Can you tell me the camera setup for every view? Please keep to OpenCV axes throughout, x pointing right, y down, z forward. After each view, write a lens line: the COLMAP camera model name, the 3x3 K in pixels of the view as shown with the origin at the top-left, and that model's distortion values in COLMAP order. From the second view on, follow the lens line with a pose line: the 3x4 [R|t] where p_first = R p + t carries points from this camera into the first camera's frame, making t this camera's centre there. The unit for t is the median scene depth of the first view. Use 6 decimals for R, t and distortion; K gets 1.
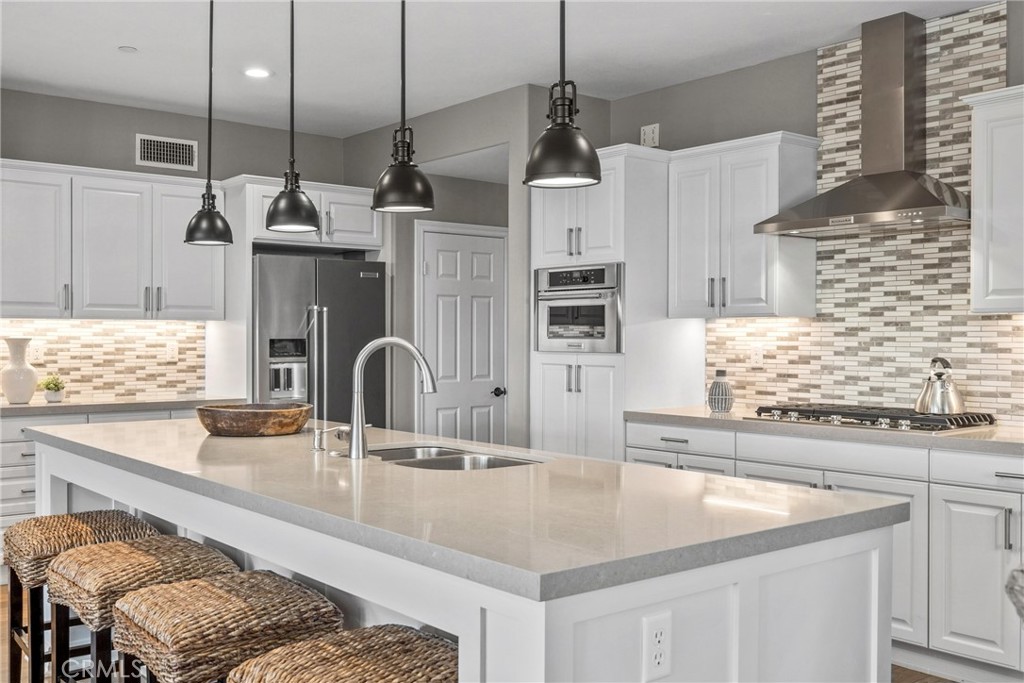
lens RADIAL K [[992.2, 0, 516.4], [0, 992.2, 344.1], [0, 0, 1]] dist [-0.012673, 0.000000]
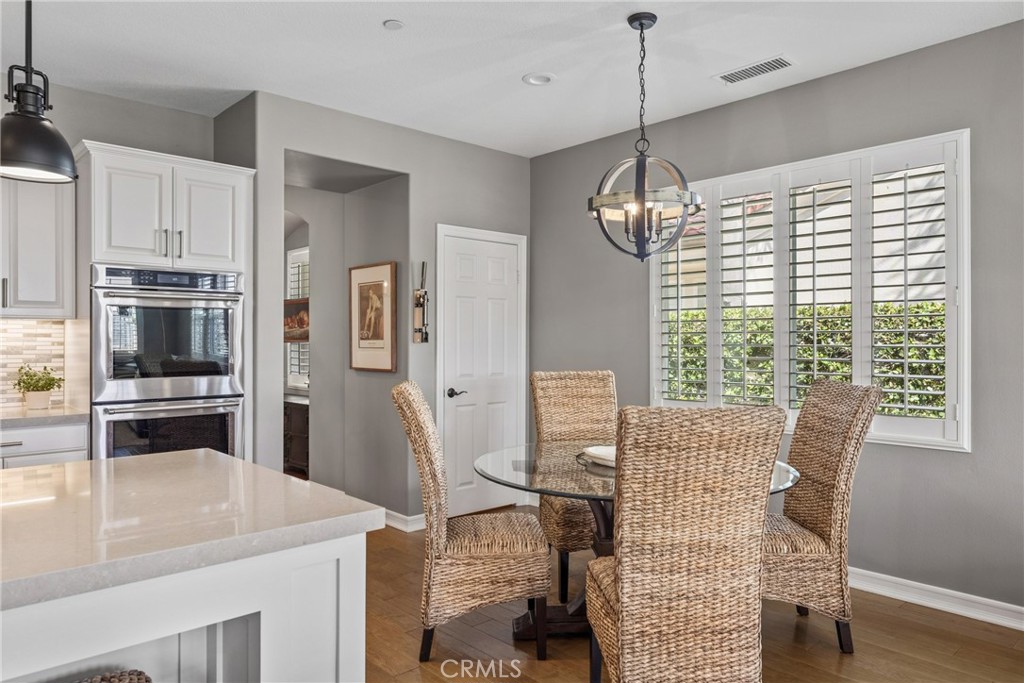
lens RADIAL K [[688.0, 0, 509.4], [0, 688.0, 338.3], [0, 0, 1]] dist [-0.000078, -0.002153]
pose [[-0.064771, -0.001550, 0.997899, -0.280607], [0.004309, 0.999989, 0.001833, -0.003103], [-0.997891, 0.004418, -0.064763, 0.256168]]
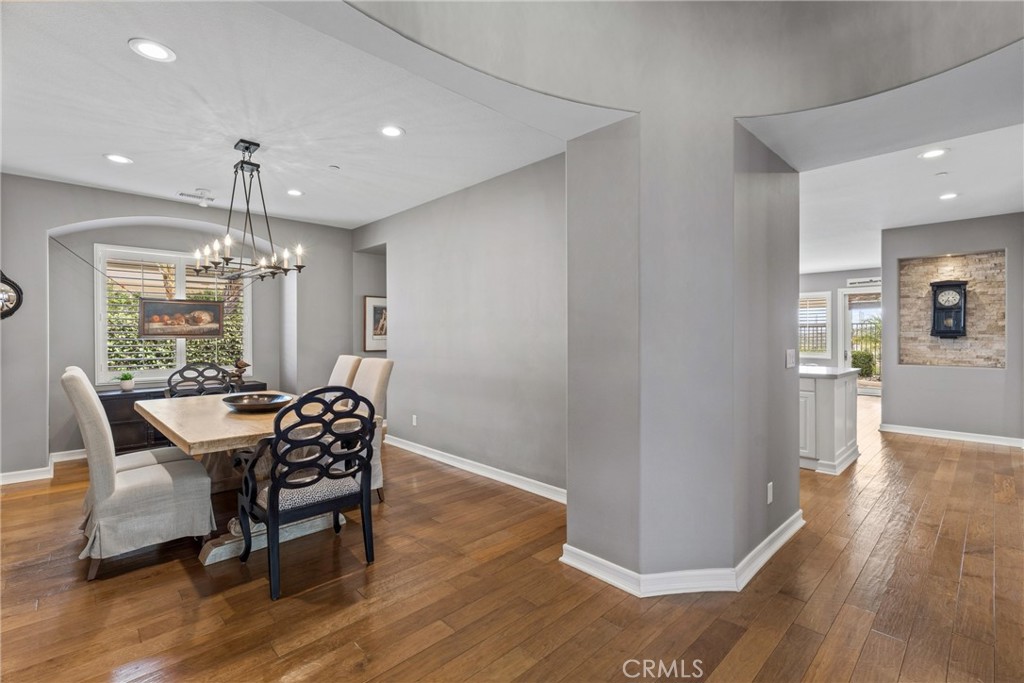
lens RADIAL K [[475.0, 0, 496.8], [0, 475.0, 336.3], [0, 0, 1]] dist [0.000772, 0.000084]
pose [[-0.997710, -0.001406, -0.067619, 0.414795], [-0.002053, 0.999953, 0.009492, -0.009363], [0.067603, 0.009609, -0.997666, 1.594291]]
